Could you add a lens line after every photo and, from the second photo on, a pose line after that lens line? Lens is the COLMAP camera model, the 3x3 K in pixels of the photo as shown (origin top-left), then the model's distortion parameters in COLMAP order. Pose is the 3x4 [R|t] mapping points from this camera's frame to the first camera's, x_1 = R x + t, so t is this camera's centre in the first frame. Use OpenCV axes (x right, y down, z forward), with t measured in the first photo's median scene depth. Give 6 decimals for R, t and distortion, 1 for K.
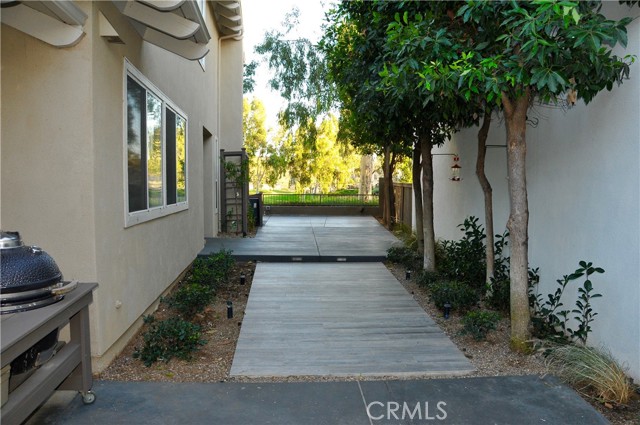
lens RADIAL K [[504.7, 0, 329.9], [0, 504.7, 225.1], [0, 0, 1]] dist [-0.146881, 0.110808]
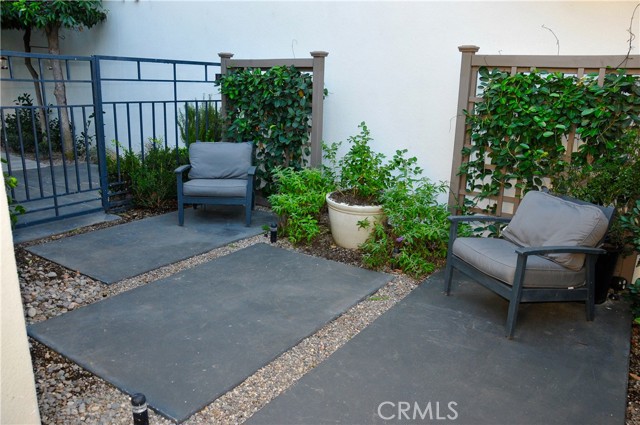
lens RADIAL K [[504.7, 0, 329.9], [0, 504.7, 225.1], [0, 0, 1]] dist [-0.146881, 0.110808]
pose [[0.639390, -0.190124, 0.745006, -0.484689], [0.031171, 0.974559, 0.221953, 0.126704], [-0.768250, -0.118692, 0.629050, -1.133839]]
